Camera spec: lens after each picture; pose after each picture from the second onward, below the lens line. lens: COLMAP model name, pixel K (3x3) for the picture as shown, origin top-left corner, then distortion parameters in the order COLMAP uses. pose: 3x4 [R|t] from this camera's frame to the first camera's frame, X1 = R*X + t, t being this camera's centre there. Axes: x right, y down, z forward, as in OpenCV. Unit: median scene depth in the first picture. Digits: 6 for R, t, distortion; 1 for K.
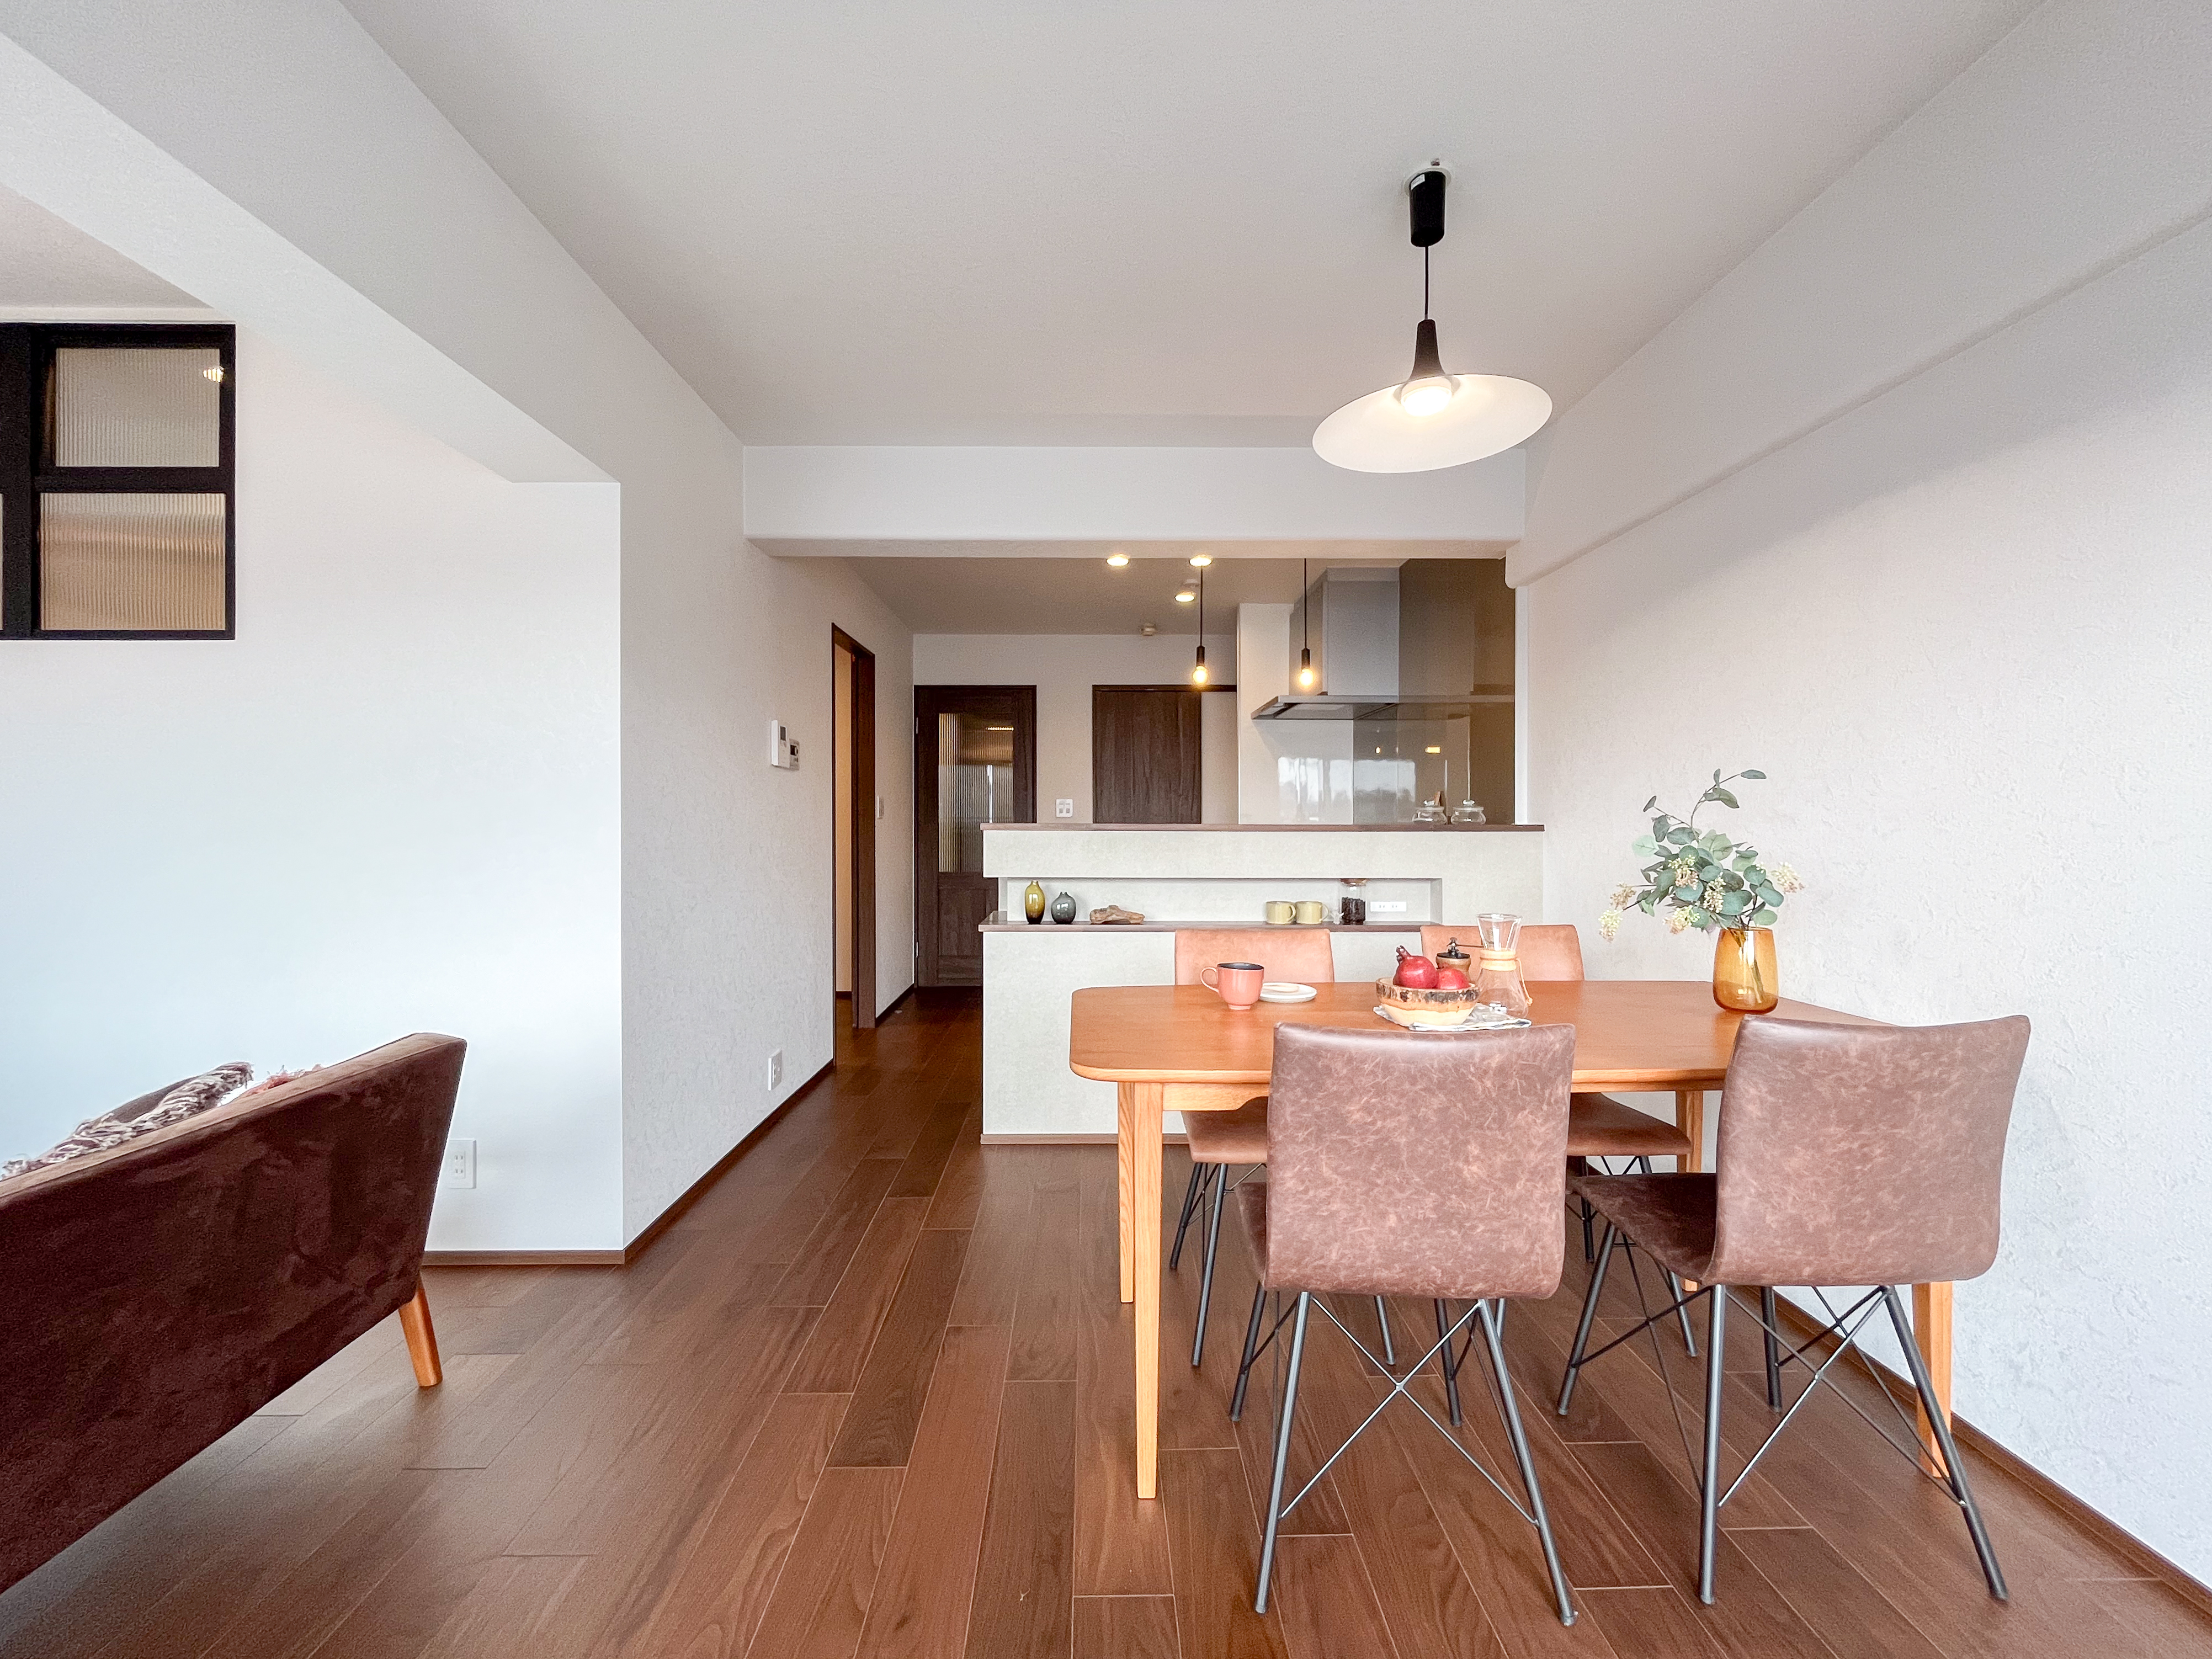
lens RADIAL K [[899.0, 0, 1103.0], [0, 899.0, 827.6], [0, 0, 1]] dist [-0.004852, 0.000170]
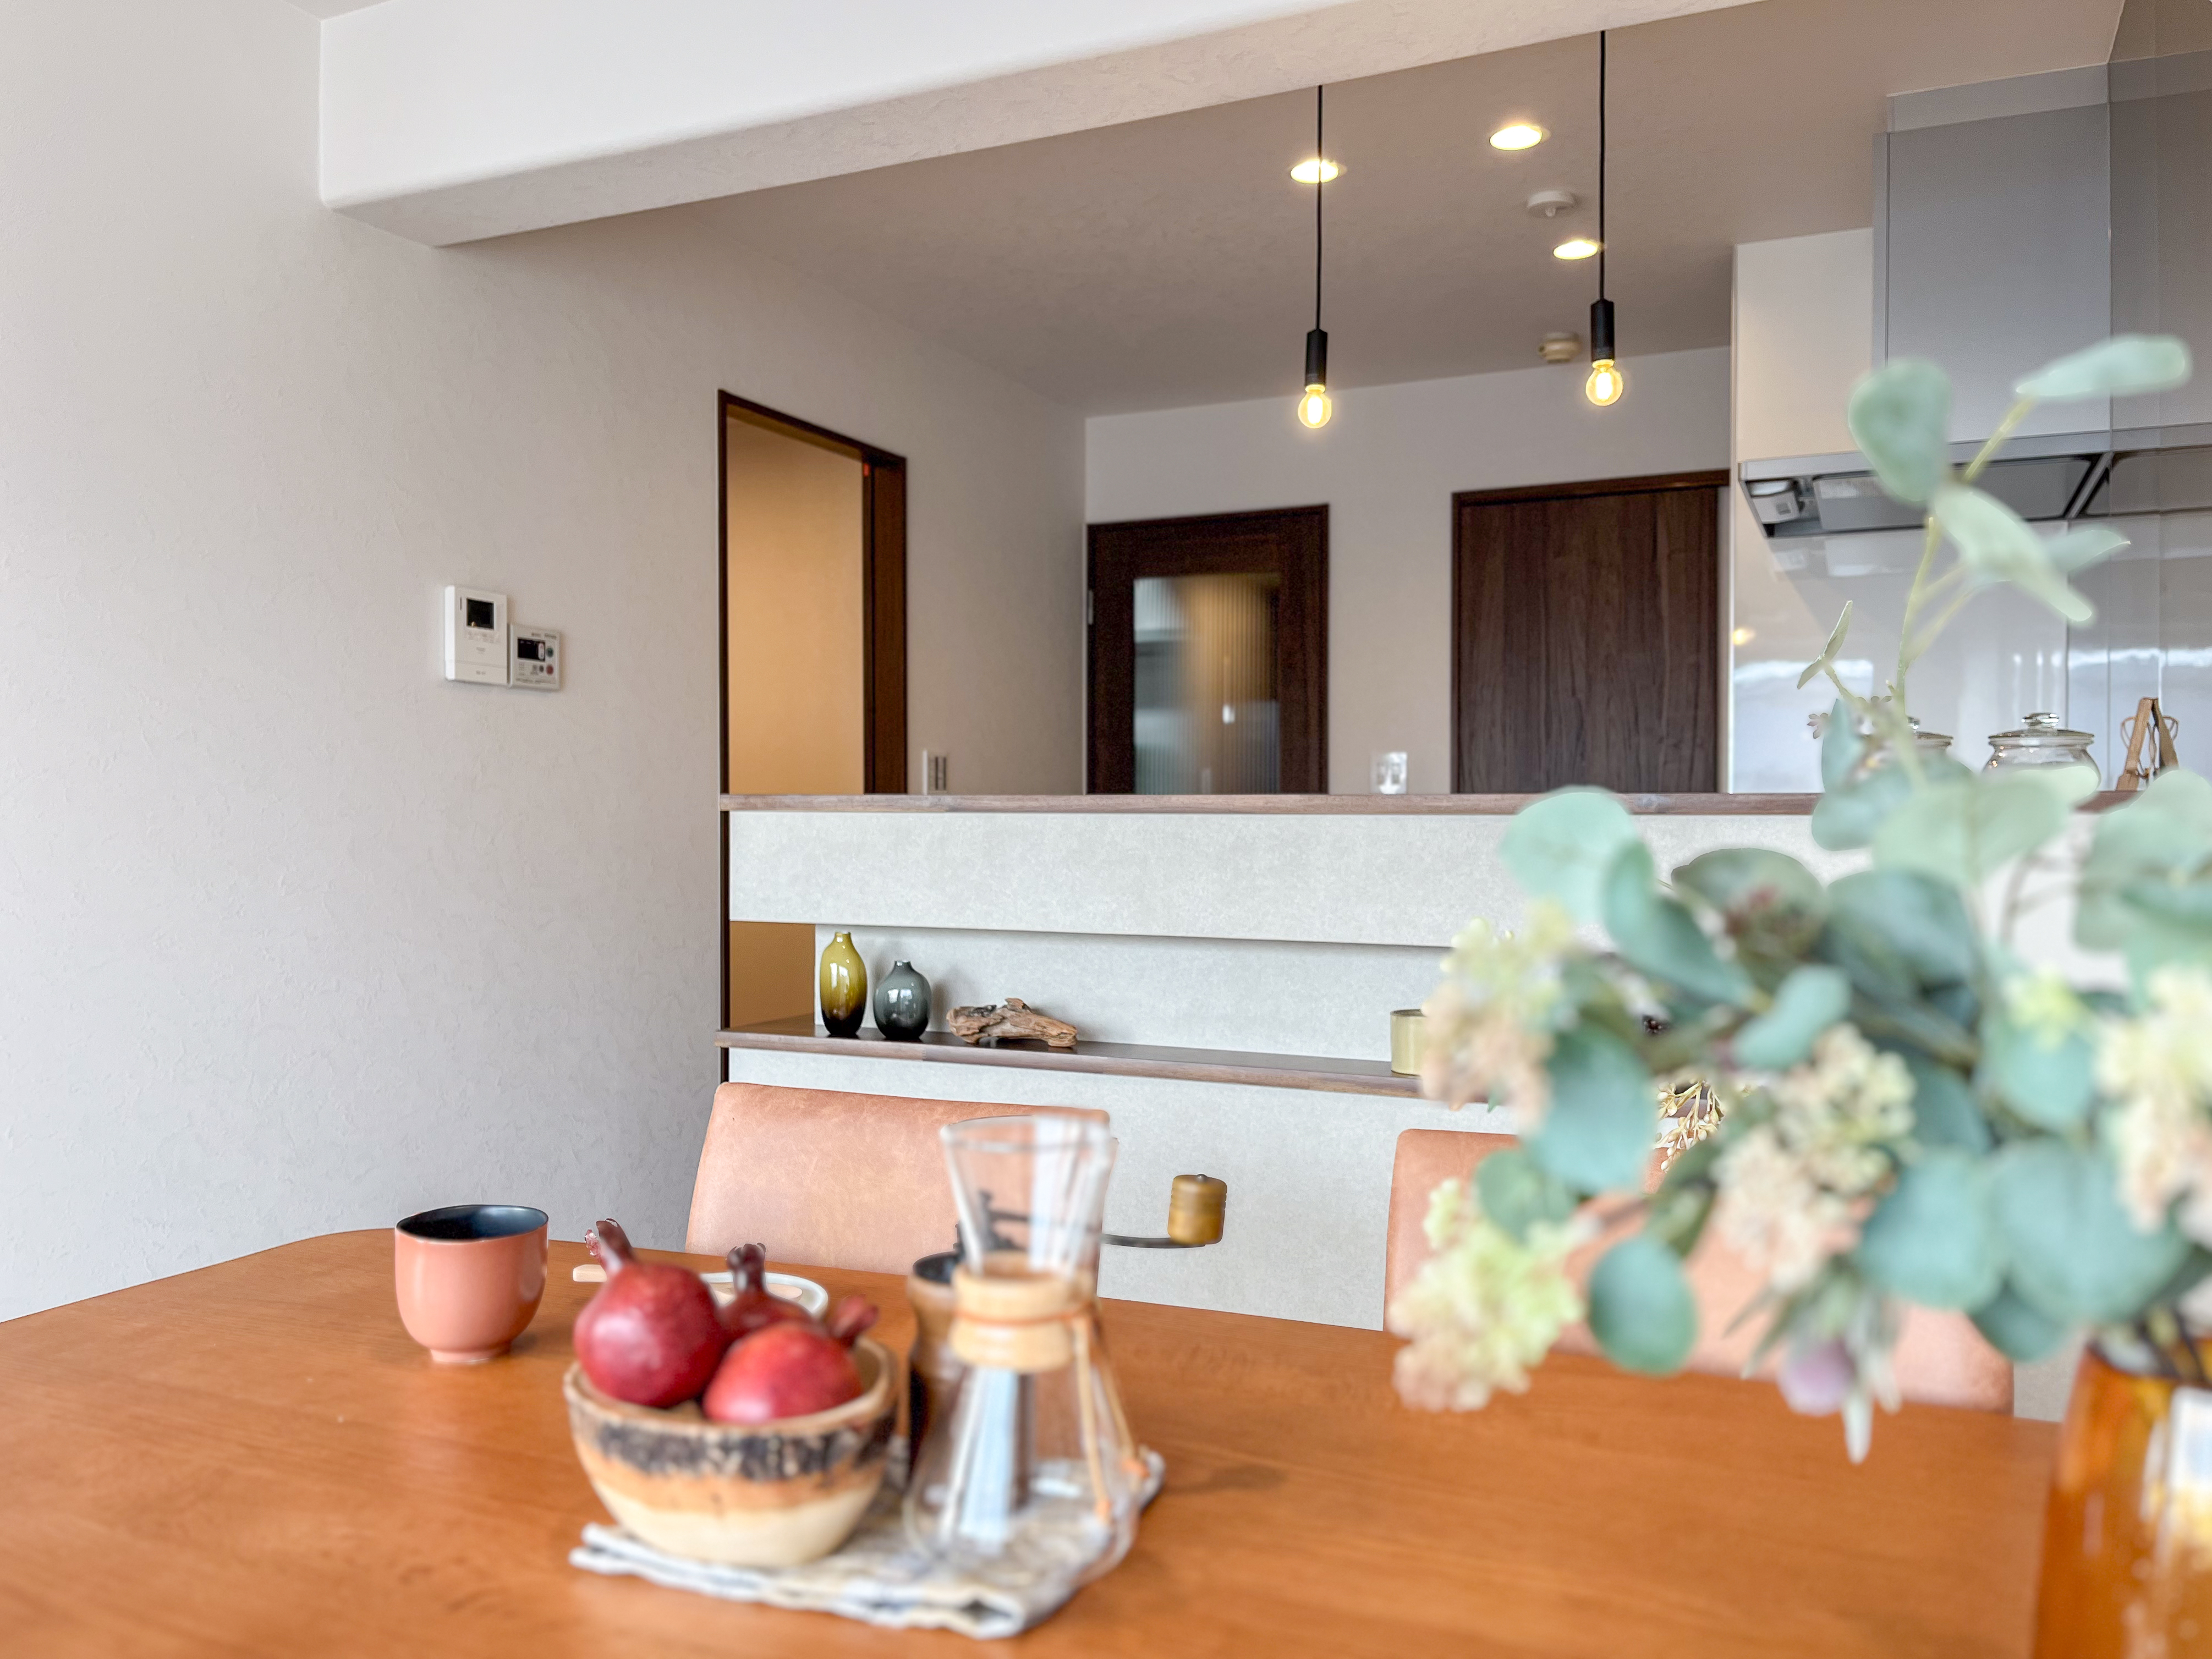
lens RADIAL K [[1704.7, 0, 1115.2], [0, 1704.7, 822.4], [0, 0, 1]] dist [0.038014, 0.000926]
pose [[0.906428, 0.001188, -0.422359, 0.655264], [-0.002041, 0.999997, -0.001568, 0.016149], [0.422356, 0.002284, 0.906427, 0.579035]]
